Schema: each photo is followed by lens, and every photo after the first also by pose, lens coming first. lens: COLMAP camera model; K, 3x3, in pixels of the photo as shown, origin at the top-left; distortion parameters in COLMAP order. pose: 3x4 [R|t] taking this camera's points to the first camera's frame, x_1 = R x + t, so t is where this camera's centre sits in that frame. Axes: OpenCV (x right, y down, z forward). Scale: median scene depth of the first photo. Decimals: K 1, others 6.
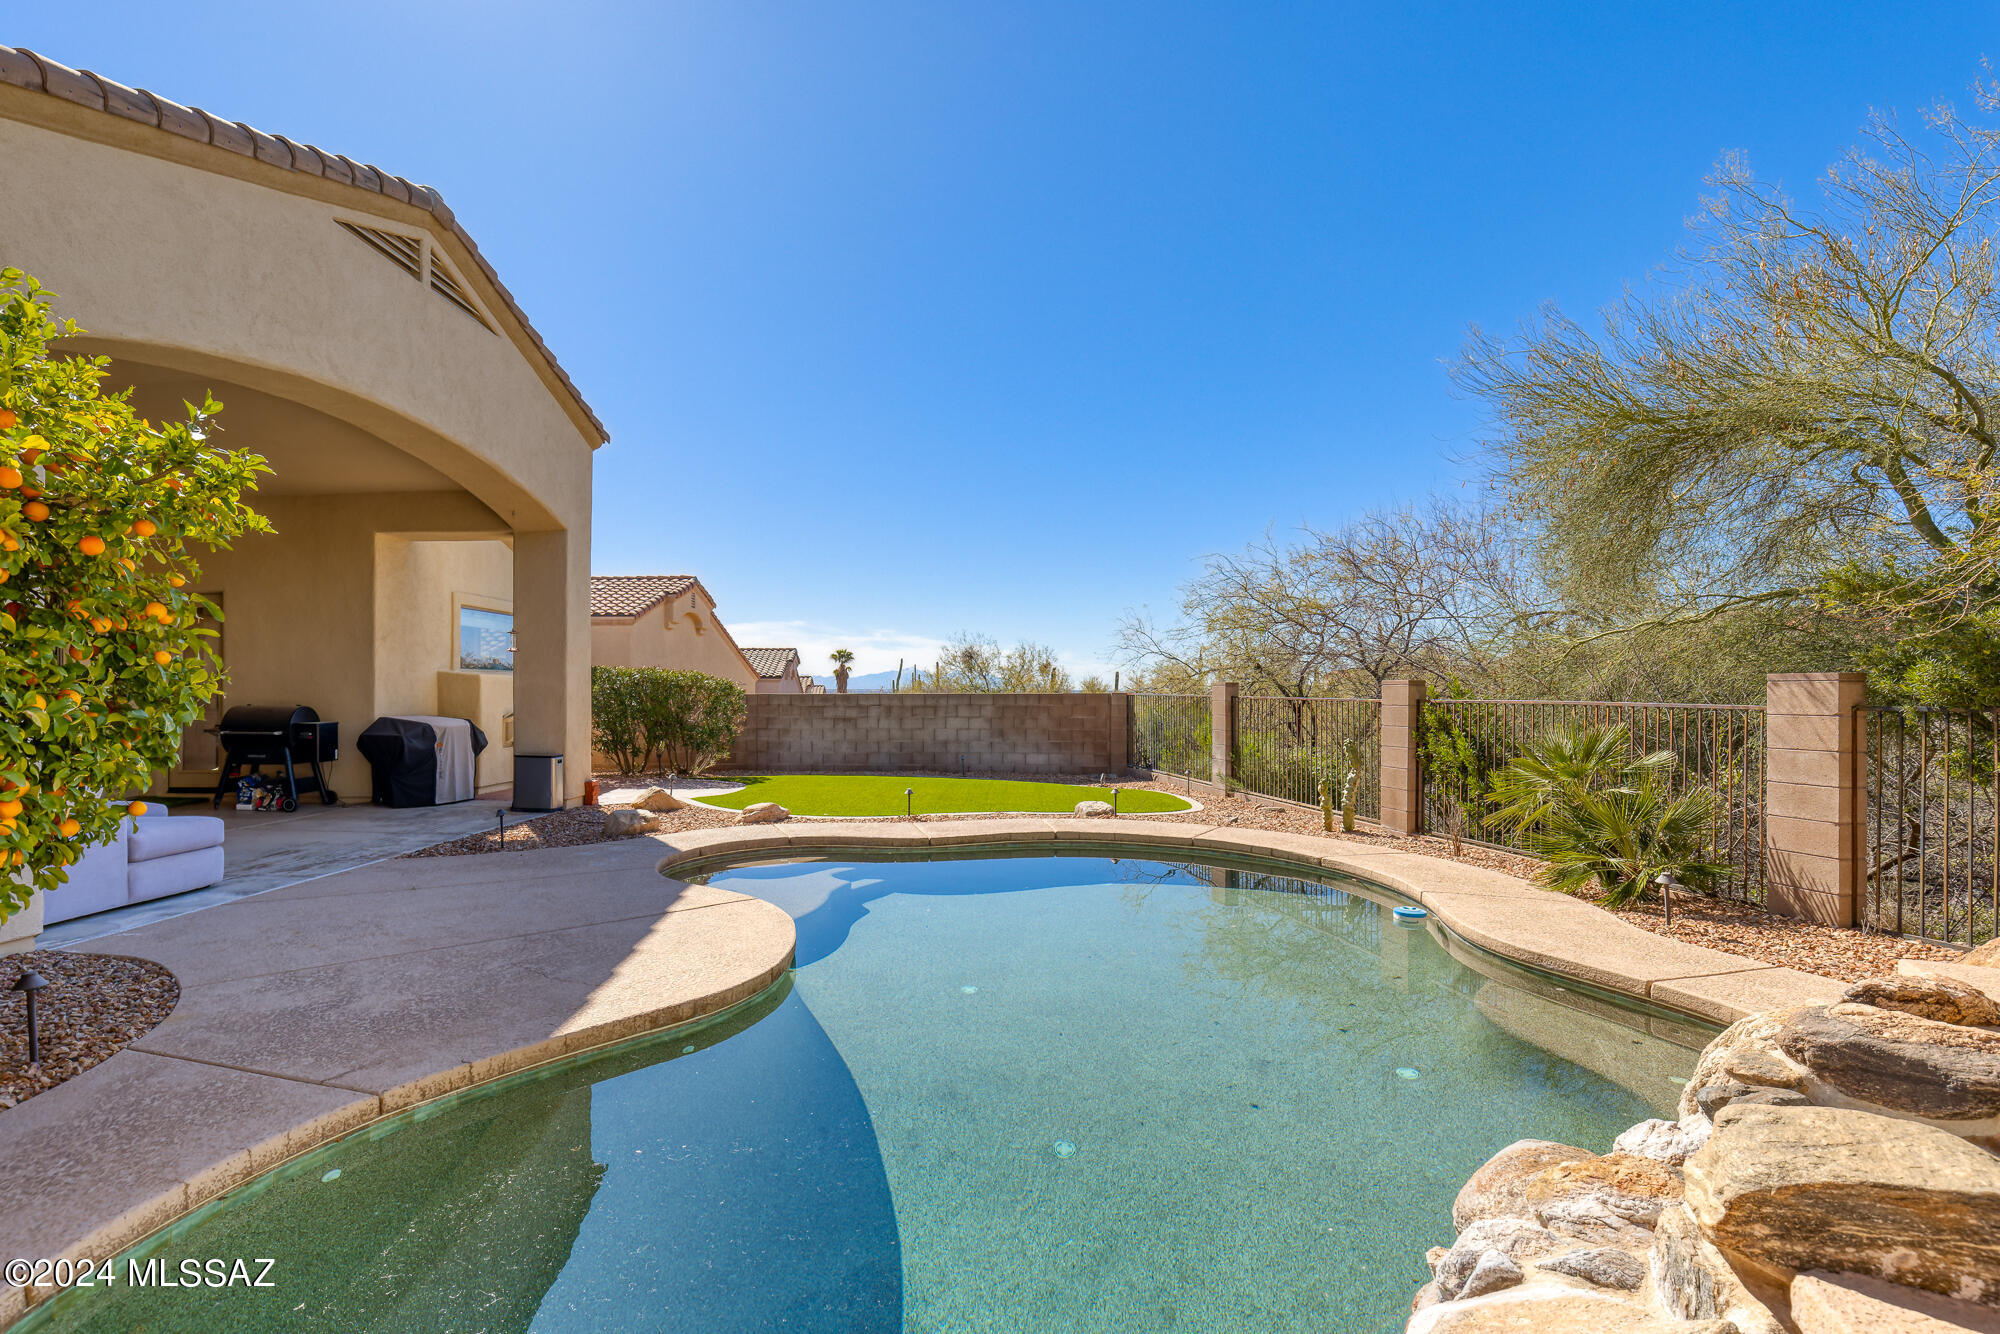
lens RADIAL K [[952.4, 0, 990.3], [0, 952.4, 679.3], [0, 0, 1]] dist [0.000279, 0.000128]
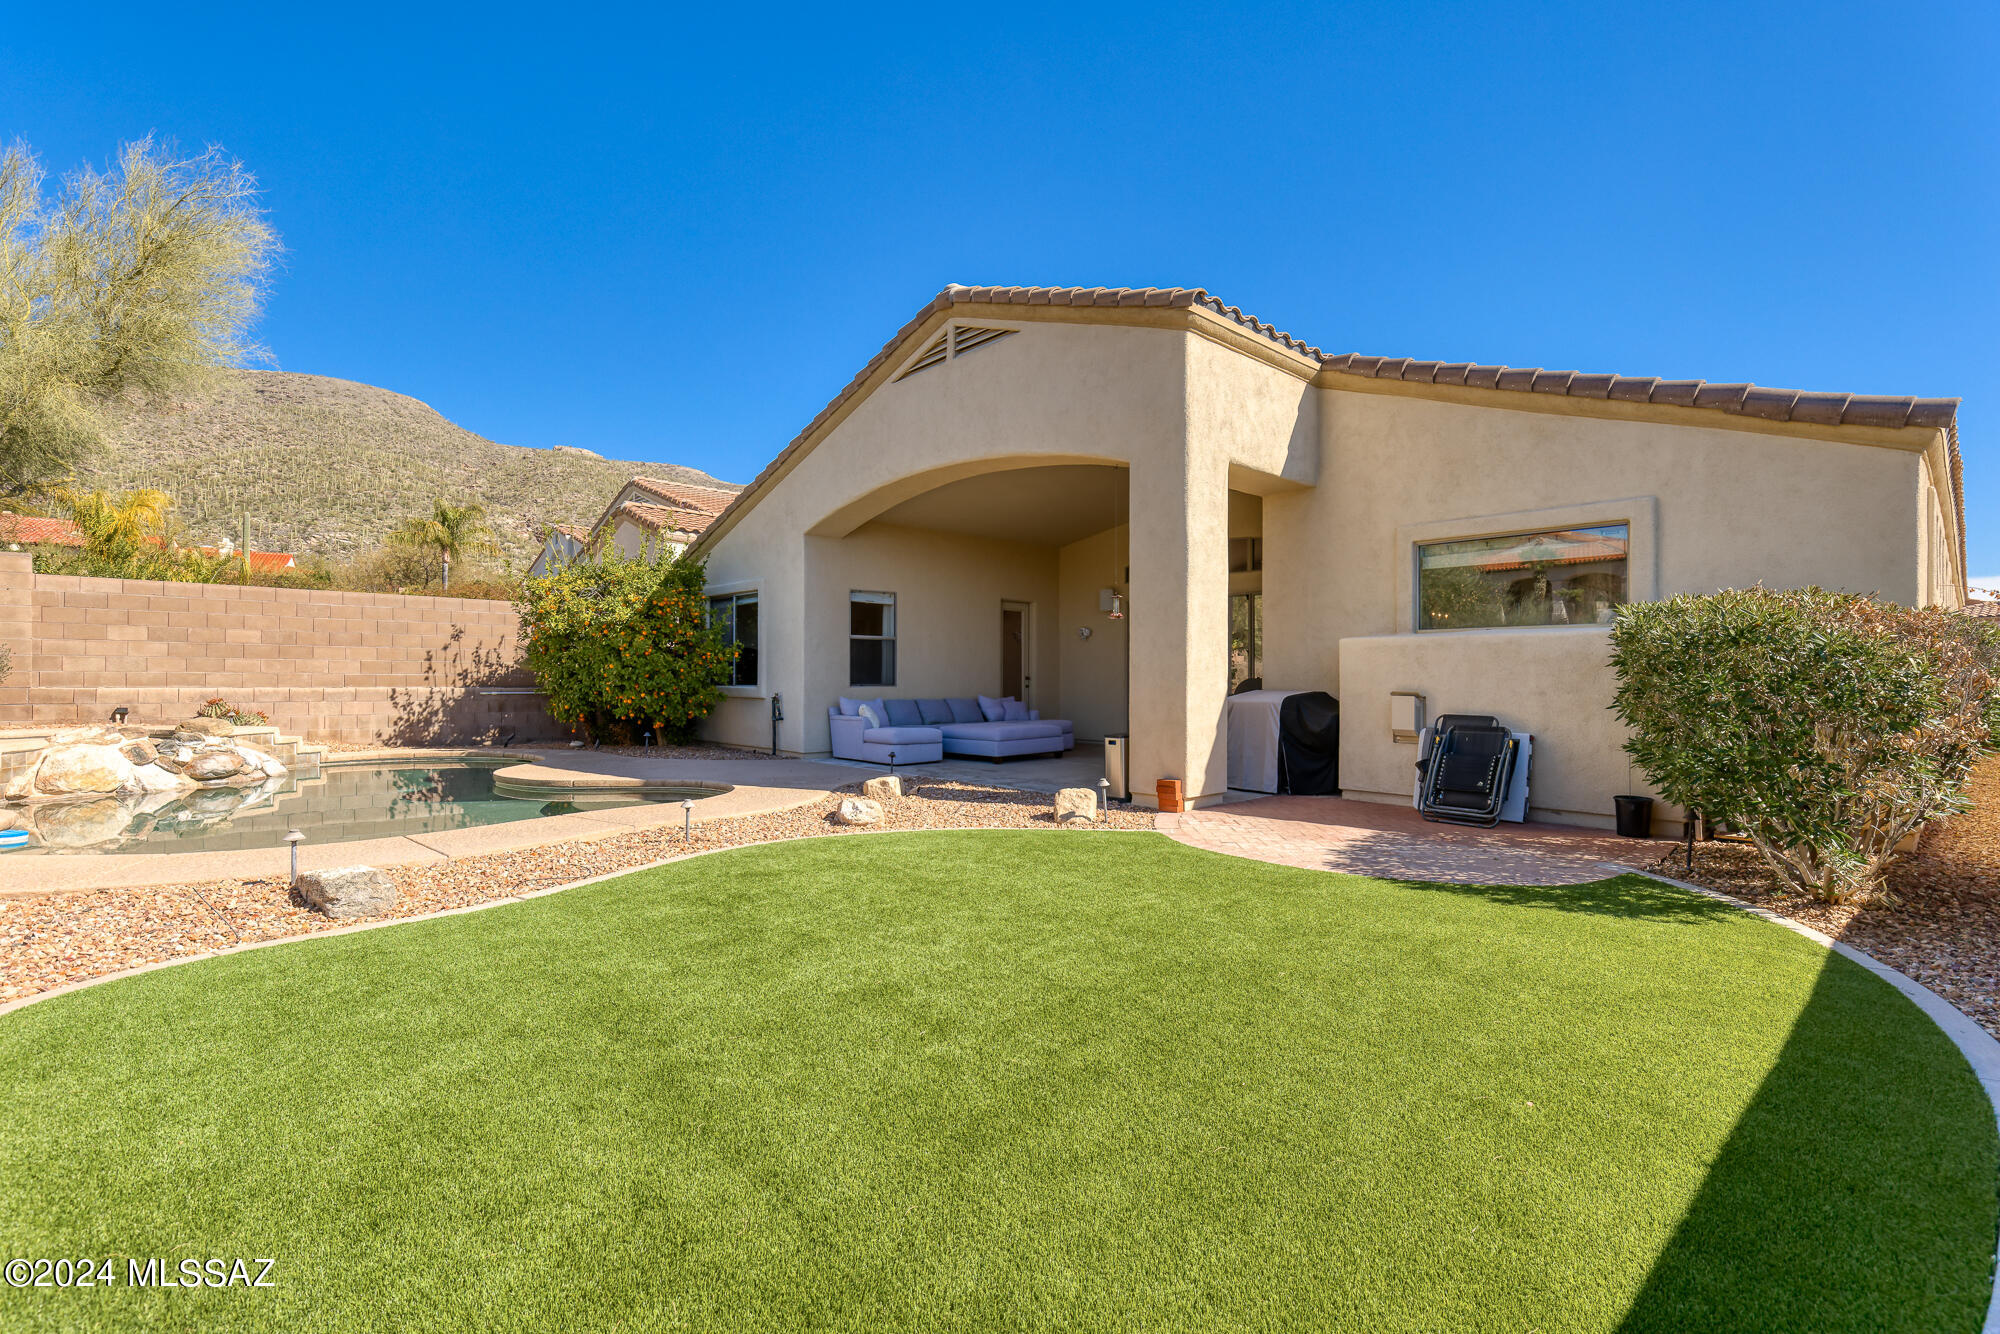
lens RADIAL K [[908.0, 0, 1013.1], [0, 908.0, 672.1], [0, 0, 1]] dist [0.000794, -0.000250]
pose [[-0.708906, -0.006600, -0.705272, 0.111808], [0.005200, 0.999880, -0.014585, 0.020943], [0.705284, -0.014007, -0.708787, 0.908795]]
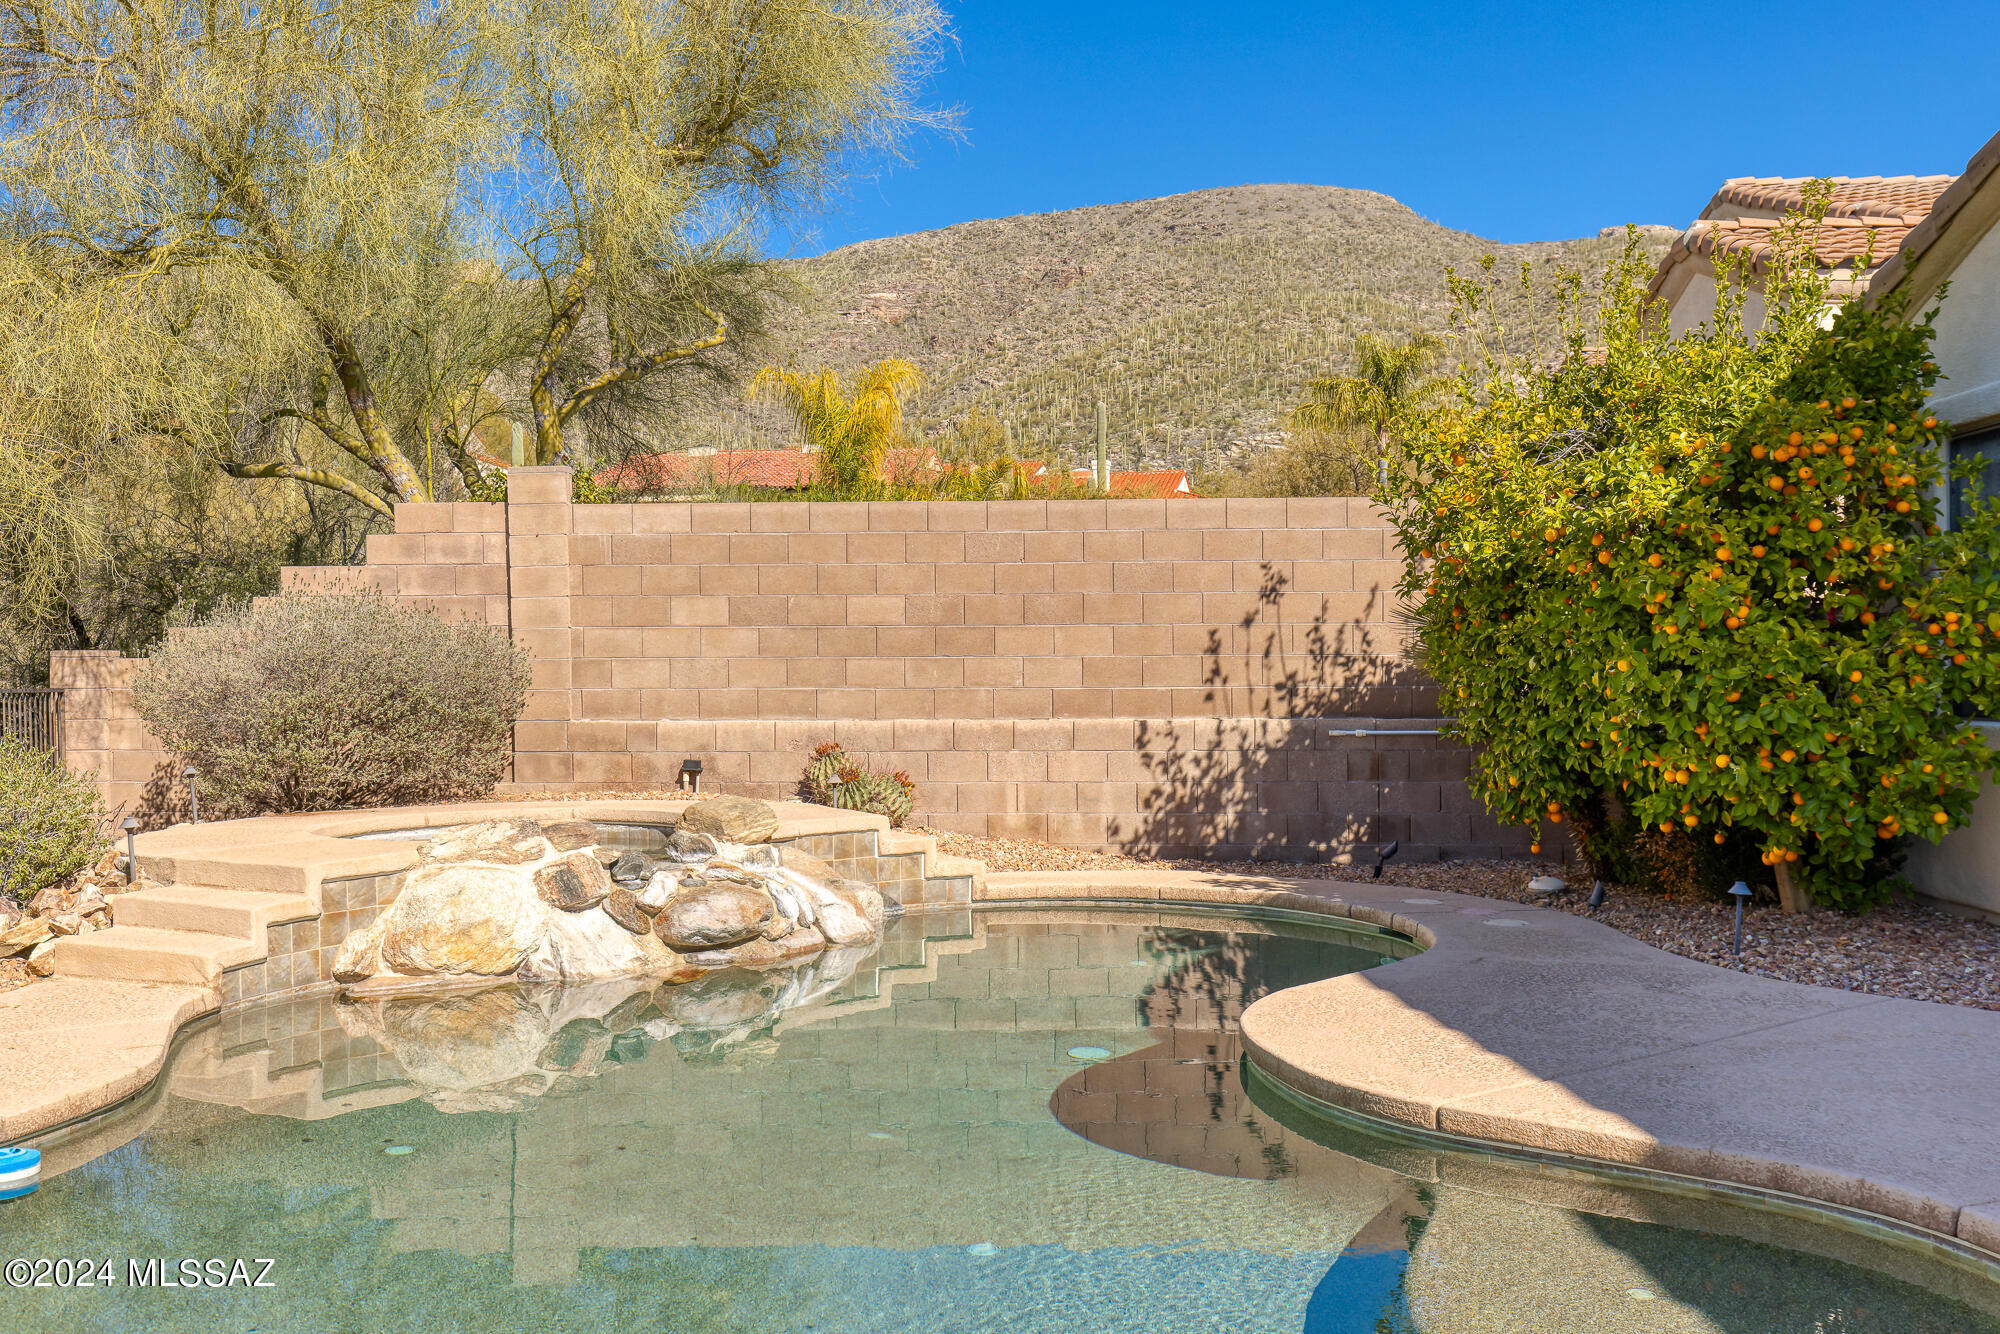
lens RADIAL K [[1798.5, 0, 990.1], [0, 1798.5, 677.1], [0, 0, 1]] dist [0.011516, -0.007536]
pose [[-0.999845, 0.009036, 0.015123, -0.022678], [0.008926, 0.999933, -0.007313, 0.008433], [-0.015188, -0.007177, -0.999859, 0.618849]]
